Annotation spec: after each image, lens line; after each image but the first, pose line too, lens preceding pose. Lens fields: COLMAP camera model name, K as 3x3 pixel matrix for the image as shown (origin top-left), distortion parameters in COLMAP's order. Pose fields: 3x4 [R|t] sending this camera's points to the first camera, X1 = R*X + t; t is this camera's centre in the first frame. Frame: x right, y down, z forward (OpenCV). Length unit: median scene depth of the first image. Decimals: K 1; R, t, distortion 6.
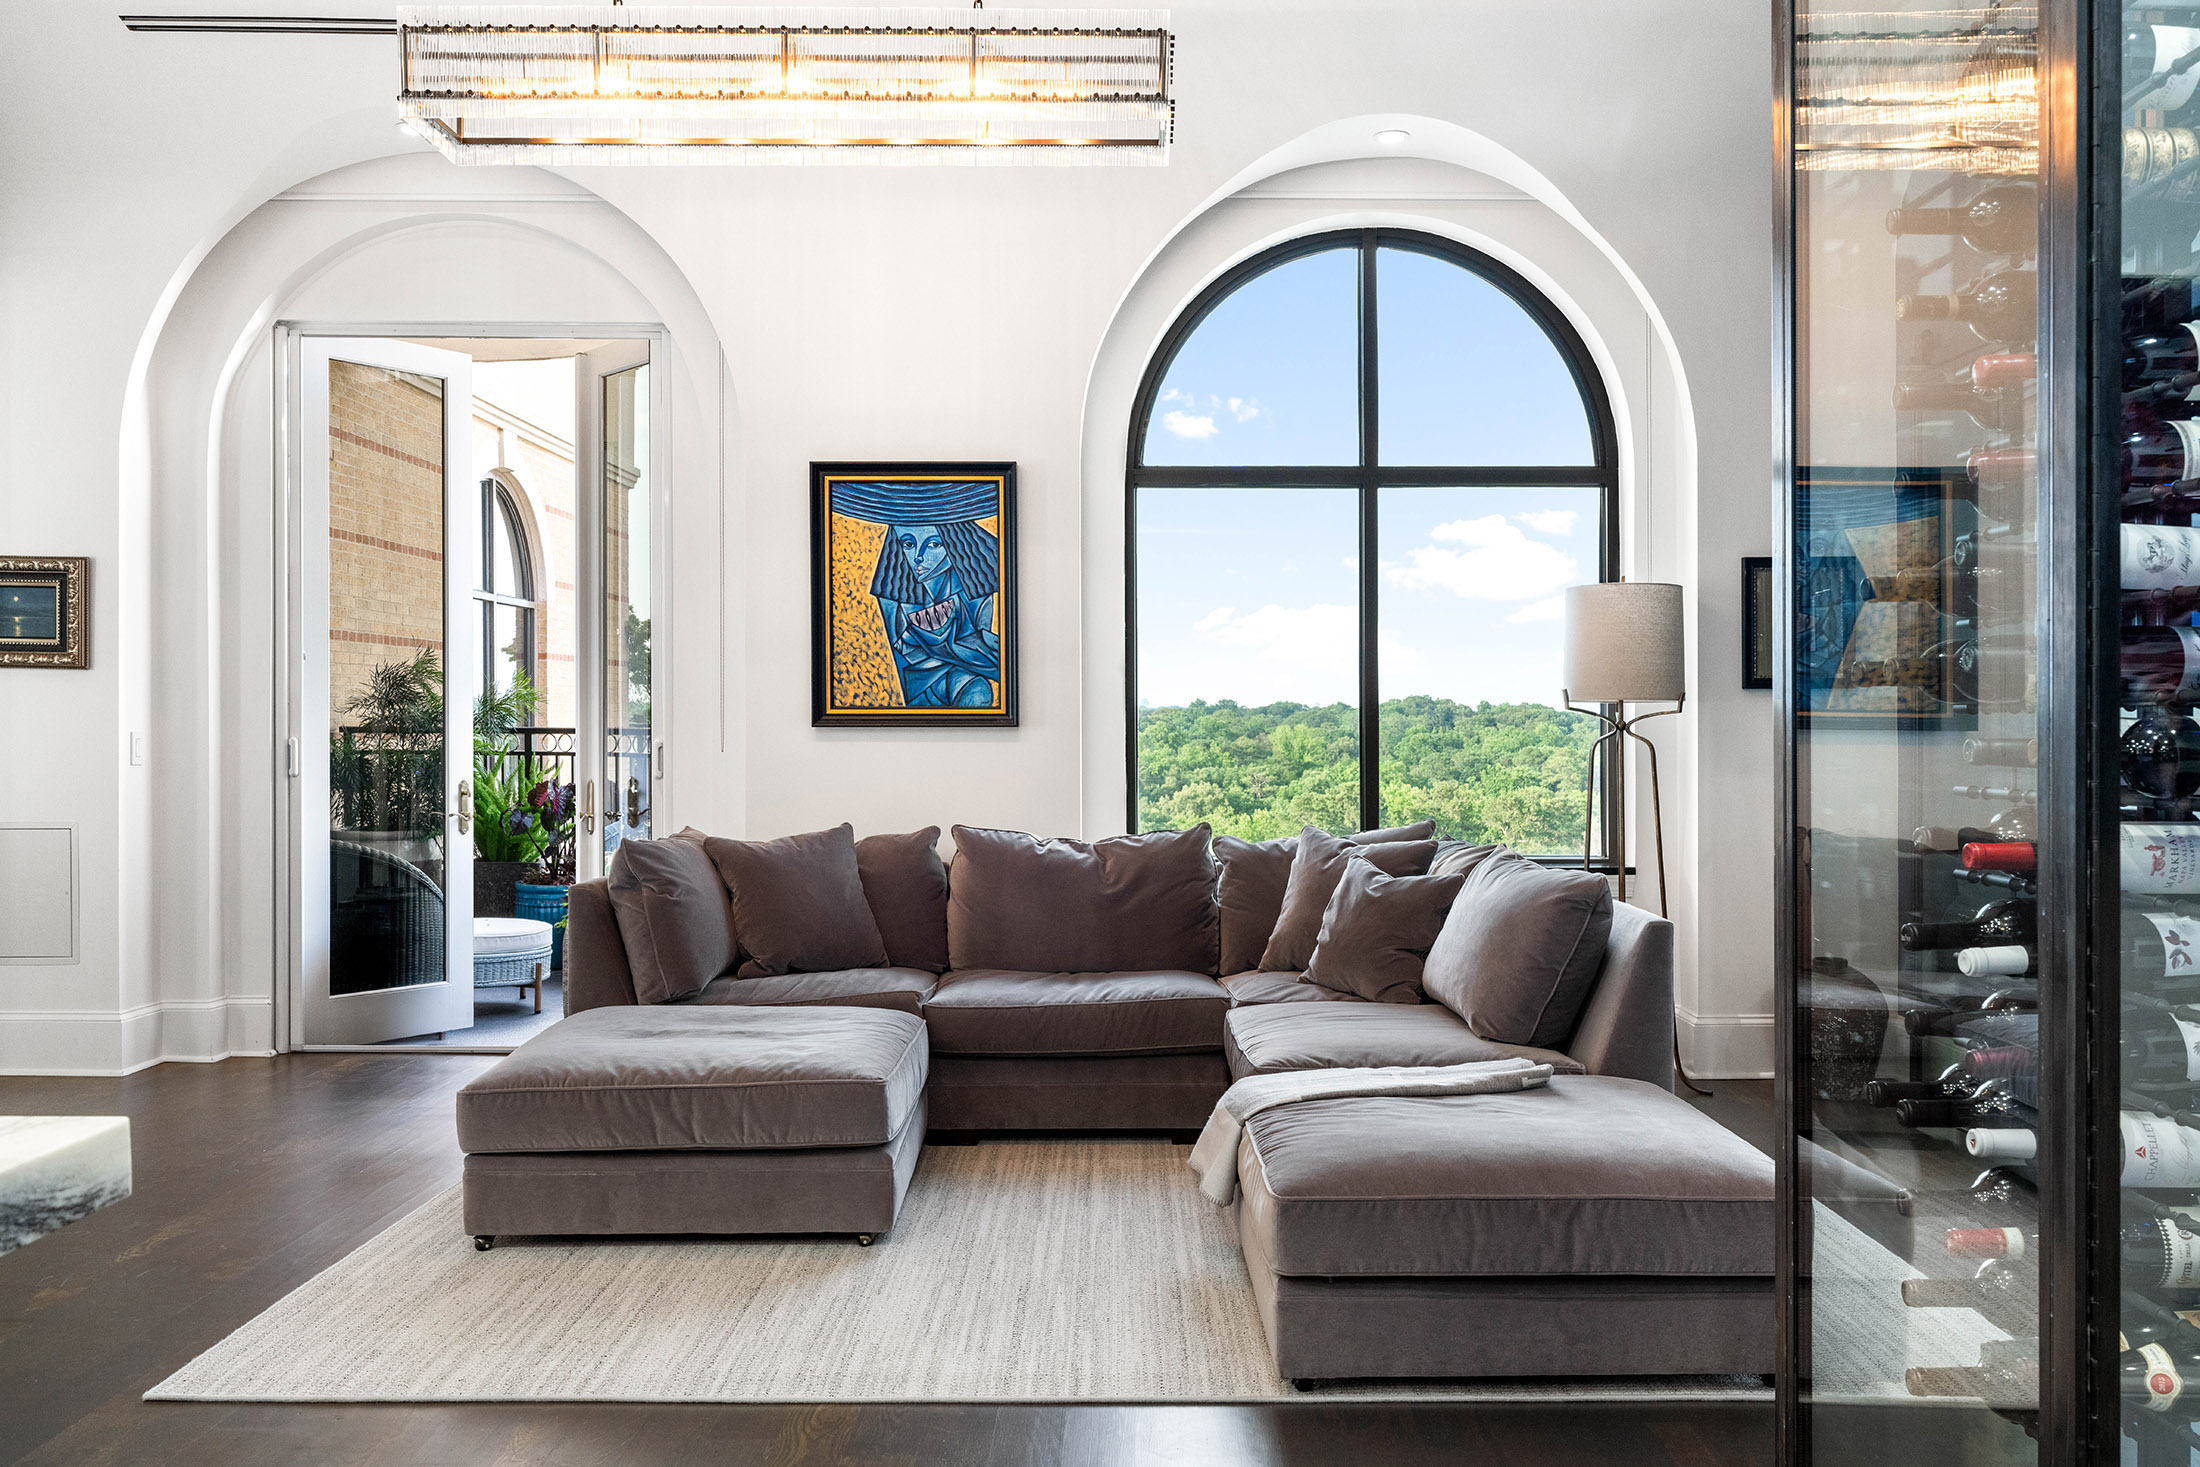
lens RADIAL K [[1732.7, 0, 1100.7], [0, 1732.7, 735.6], [0, 0, 1]] dist [-0.004285, -0.002189]
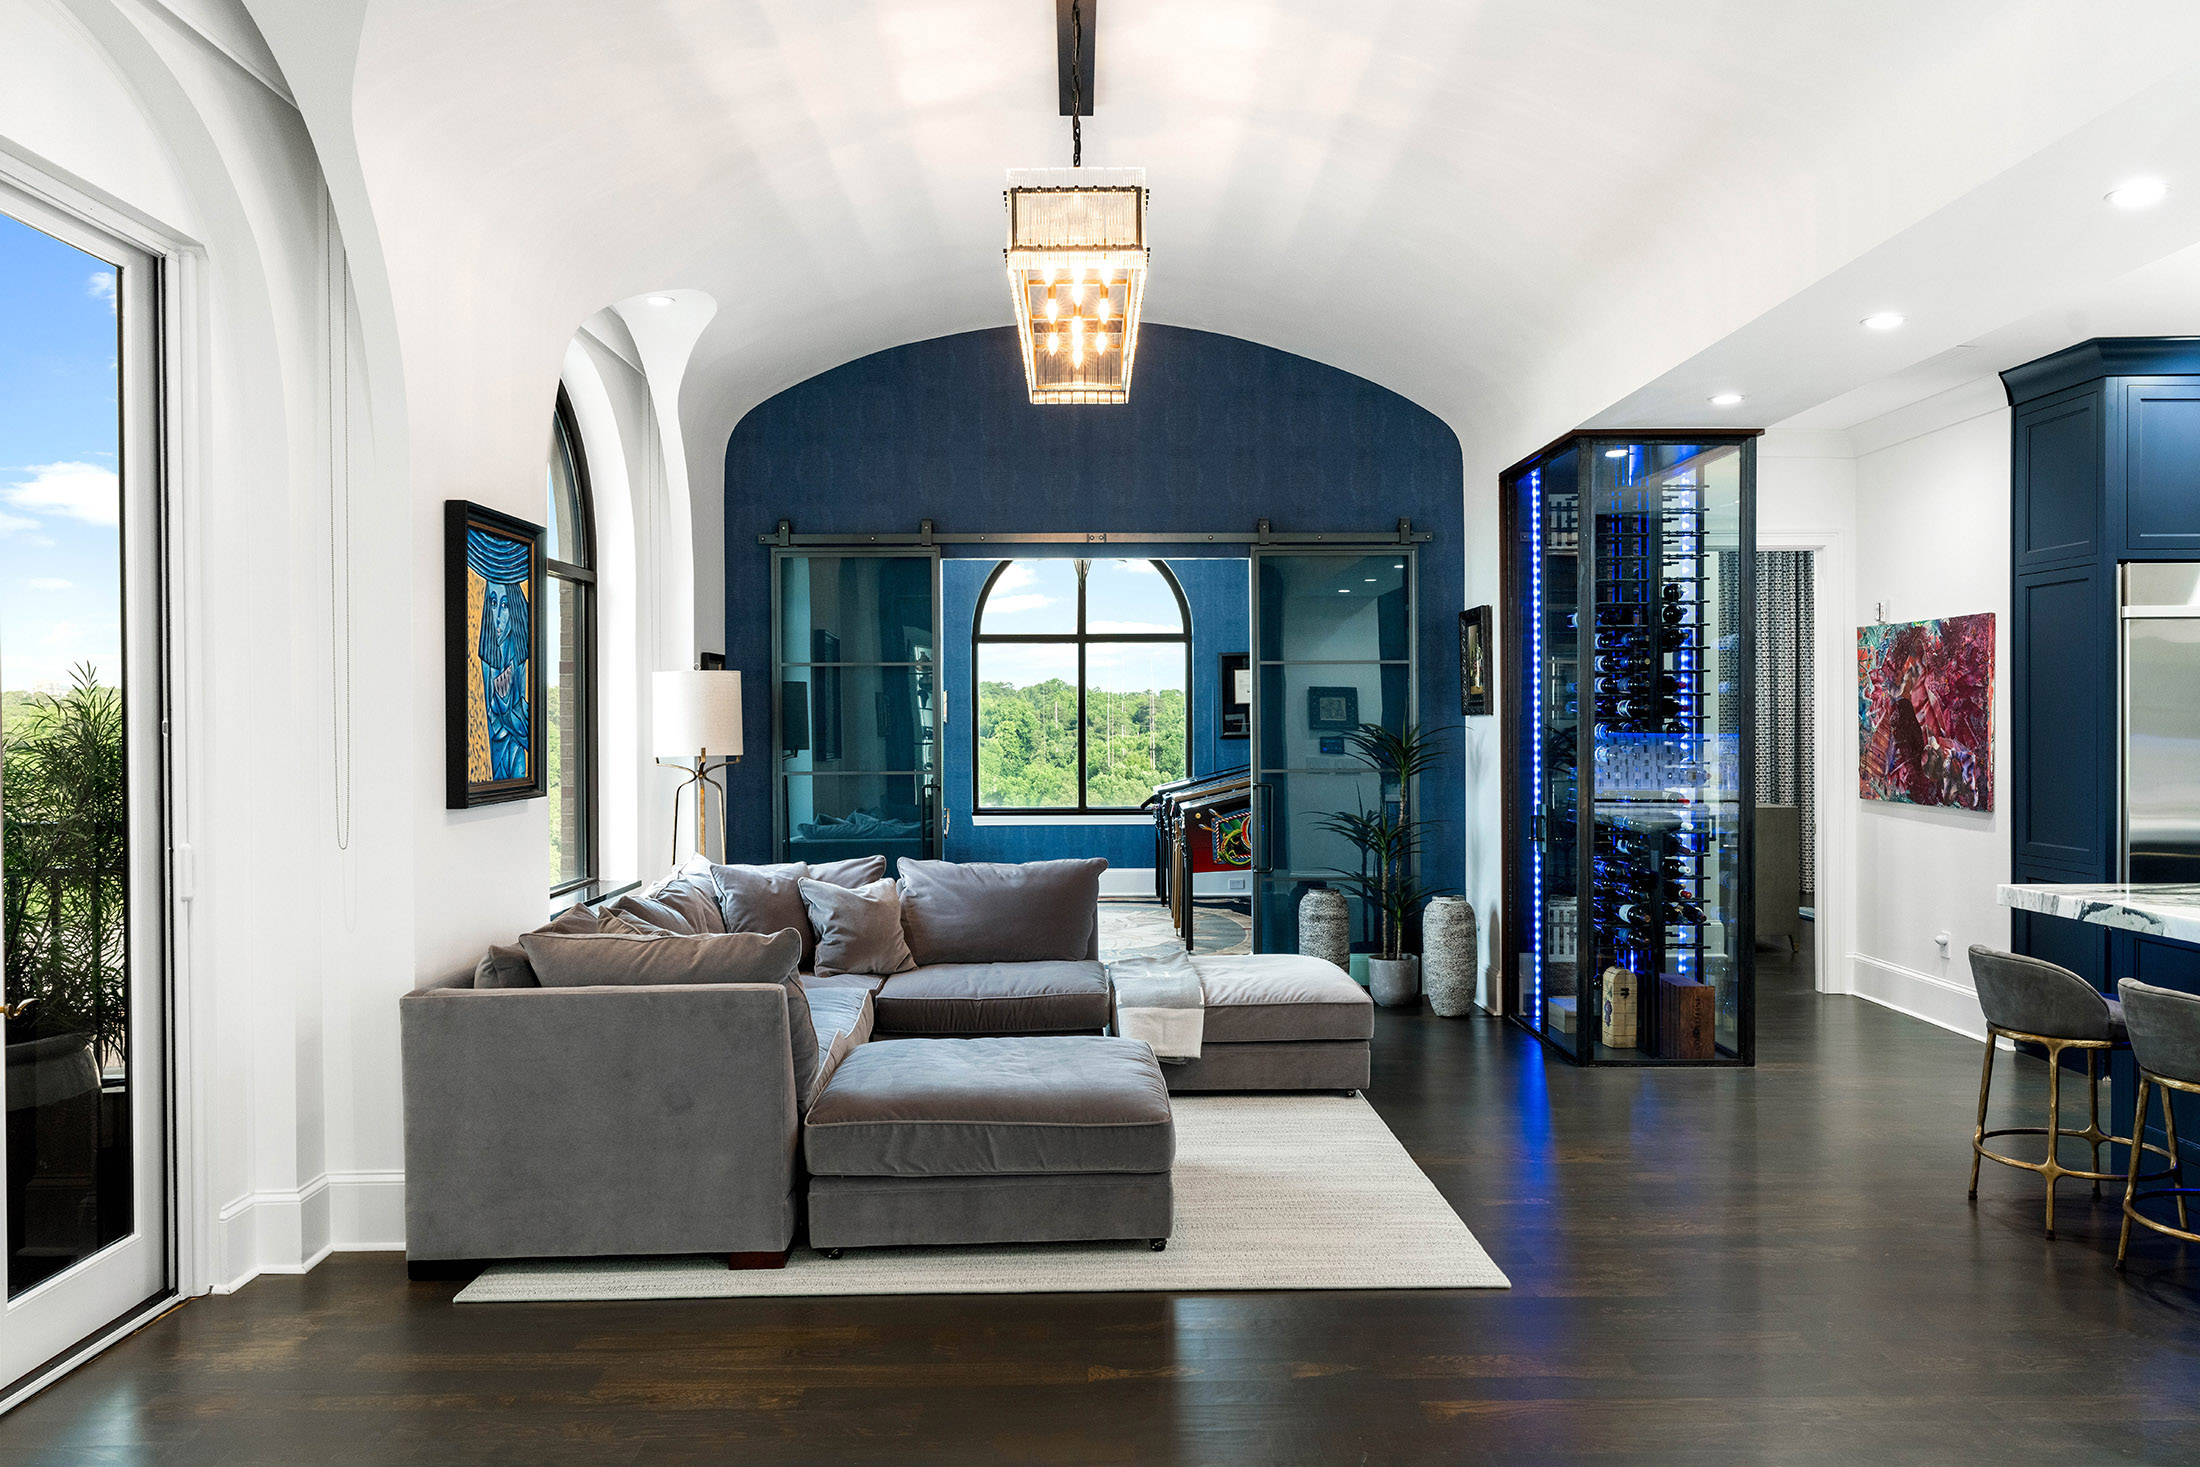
lens RADIAL K [[1616.3, 0, 1101.8], [0, 1616.3, 734.3], [0, 0, 1]] dist [0.007196, 0.000669]
pose [[-0.024751, -0.005800, 0.999677, -1.424536], [0.000560, 0.999983, 0.005816, -0.066809], [-0.999693, 0.000704, -0.024747, 1.027807]]
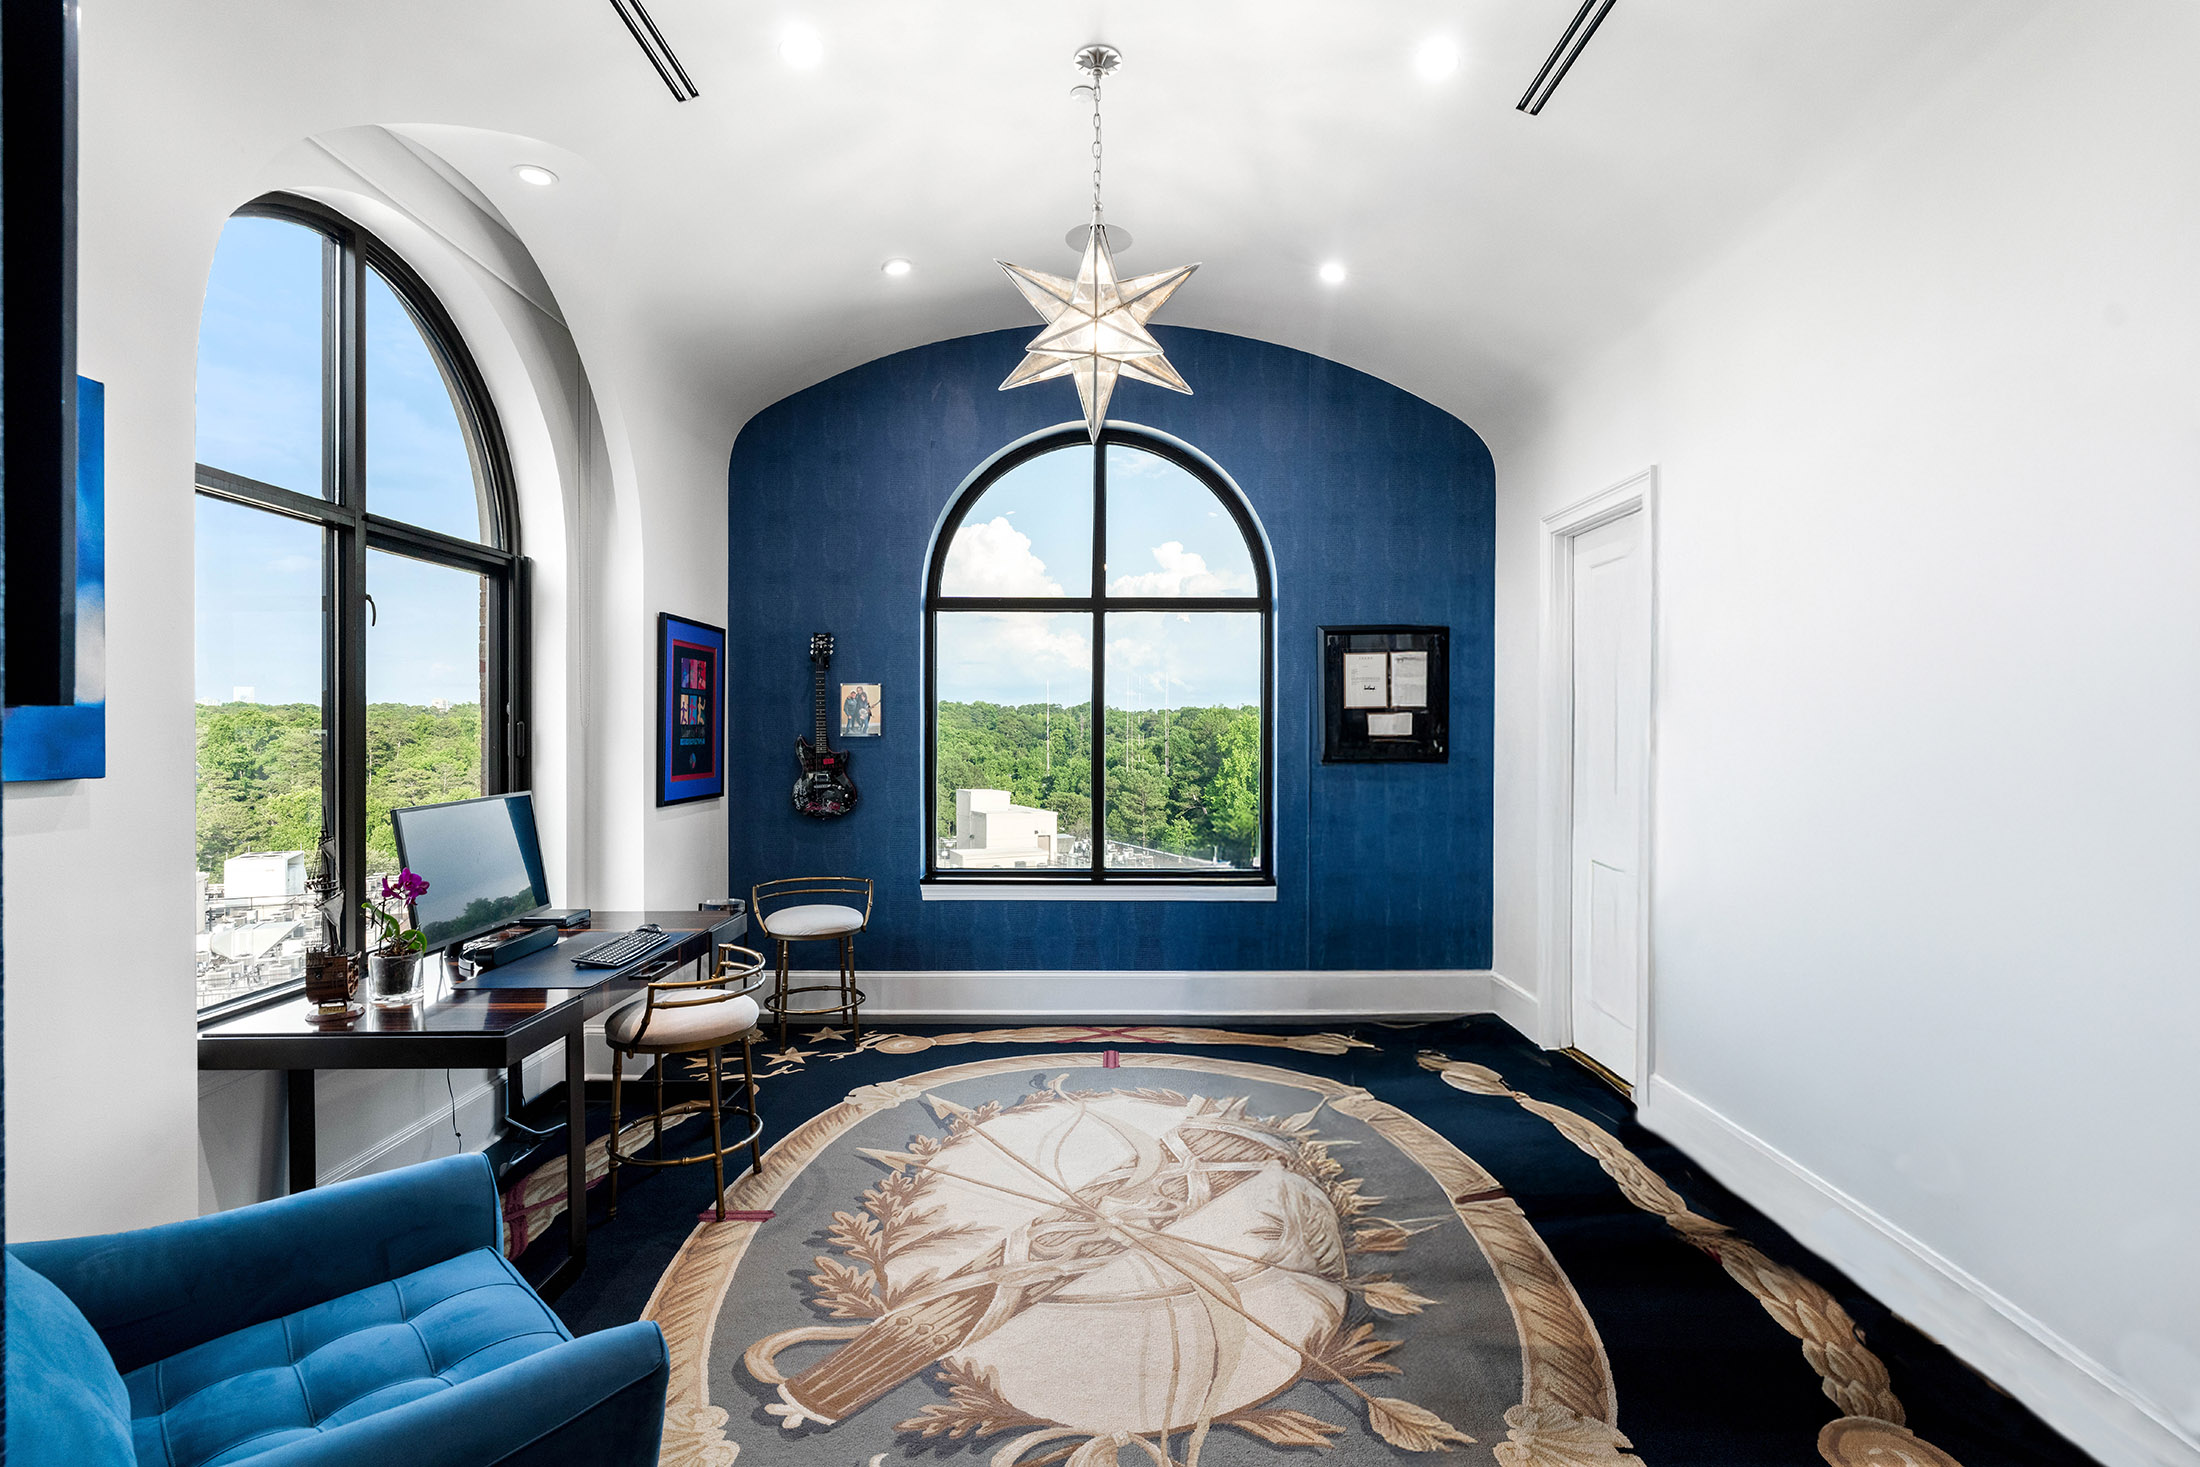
lens RADIAL K [[1077.0, 0, 1100.3], [0, 1077.0, 732.4], [0, 0, 1]] dist [-0.004878, 0.000507]
pose [[-0.006414, -0.000257, 0.999979, -0.519402], [-0.006432, 0.999979, 0.000216, -0.071446], [-0.999959, -0.006431, -0.006415, 1.010967]]
